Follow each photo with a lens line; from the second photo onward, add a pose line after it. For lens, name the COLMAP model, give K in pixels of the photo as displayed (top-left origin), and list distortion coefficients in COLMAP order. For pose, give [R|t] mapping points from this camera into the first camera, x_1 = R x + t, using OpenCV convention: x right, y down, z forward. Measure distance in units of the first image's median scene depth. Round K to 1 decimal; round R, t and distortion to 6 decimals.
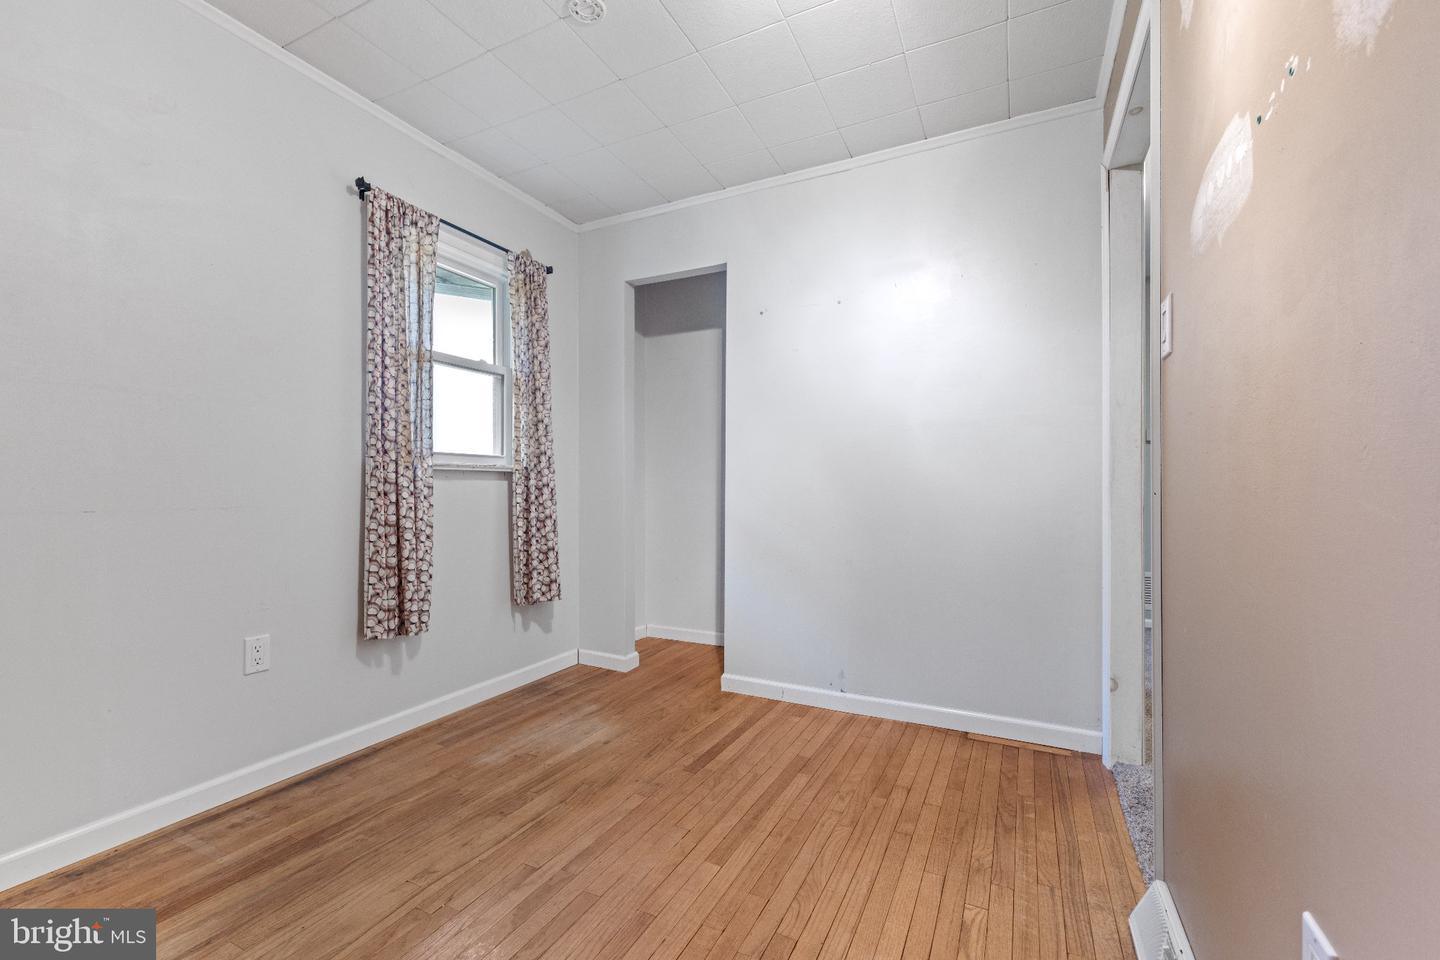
lens RADIAL K [[597.8, 0, 727.3], [0, 597.8, 485.3], [0, 0, 1]] dist [-0.000554, -0.000426]
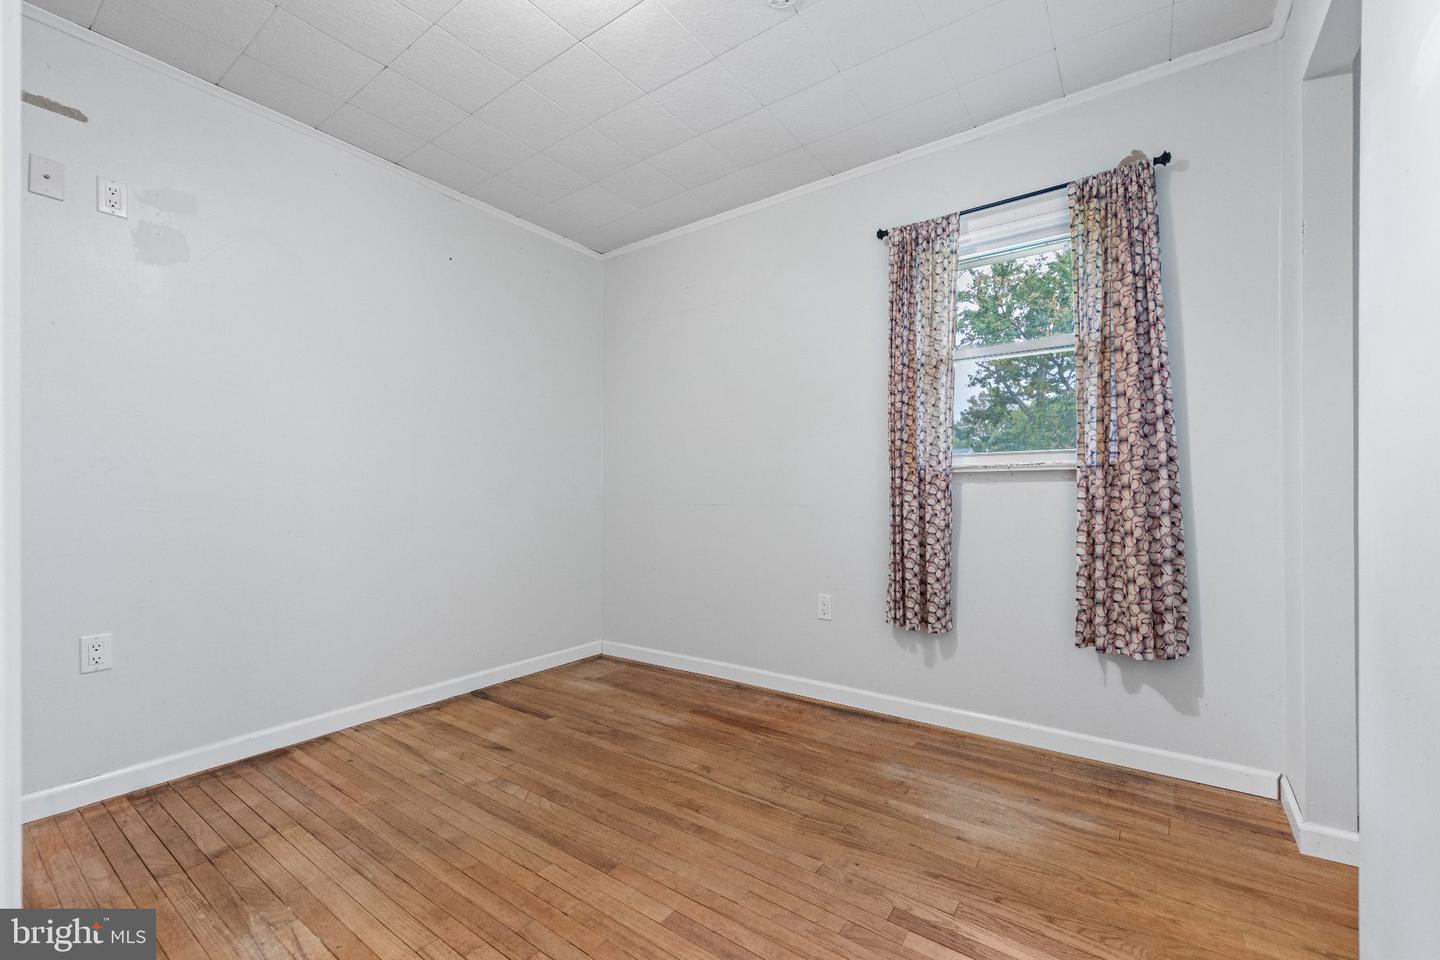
lens RADIAL K [[597.8, 0, 728.8], [0, 597.8, 490.0], [0, 0, 1]] dist [-0.000554, -0.000426]
pose [[-0.164042, -0.005239, -0.986439, 0.557292], [0.009911, 0.999927, -0.006958, 0.005572], [0.986404, -0.010918, -0.163978, 0.825950]]
